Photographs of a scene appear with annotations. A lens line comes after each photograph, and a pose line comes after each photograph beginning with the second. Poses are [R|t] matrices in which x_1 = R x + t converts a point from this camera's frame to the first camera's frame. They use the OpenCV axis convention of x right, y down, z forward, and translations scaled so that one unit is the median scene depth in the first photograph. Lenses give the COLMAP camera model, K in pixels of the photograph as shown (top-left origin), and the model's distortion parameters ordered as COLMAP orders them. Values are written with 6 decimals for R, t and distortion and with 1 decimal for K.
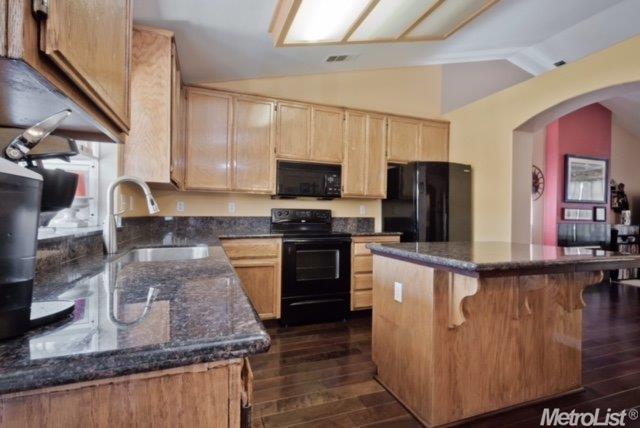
lens RADIAL K [[313.6, 0, 320.0], [0, 313.6, 214.0], [0, 0, 1]] dist [-0.000077, -0.000004]
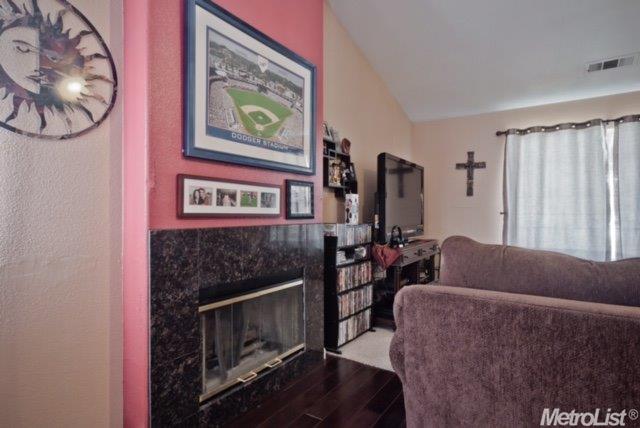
lens RADIAL K [[349.0, 0, 320.0], [0, 349.0, 214.0], [0, 0, 1]] dist [0.000374, 0.001370]
pose [[0.808283, -0.014674, 0.588611, 0.636320], [0.007667, 0.999867, 0.014398, 0.011917], [-0.588744, -0.007125, 0.808288, 0.611151]]
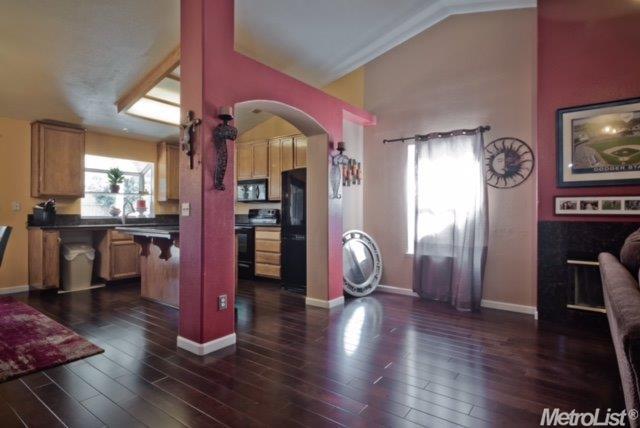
lens RADIAL K [[349.0, 0, 320.0], [0, 349.0, 214.0], [0, 0, 1]] dist [0.000374, 0.001370]
pose [[0.540130, -0.010896, -0.841511, 1.023295], [0.010664, 0.999925, -0.006102, 0.014533], [0.841514, -0.005678, 0.540206, 0.207230]]
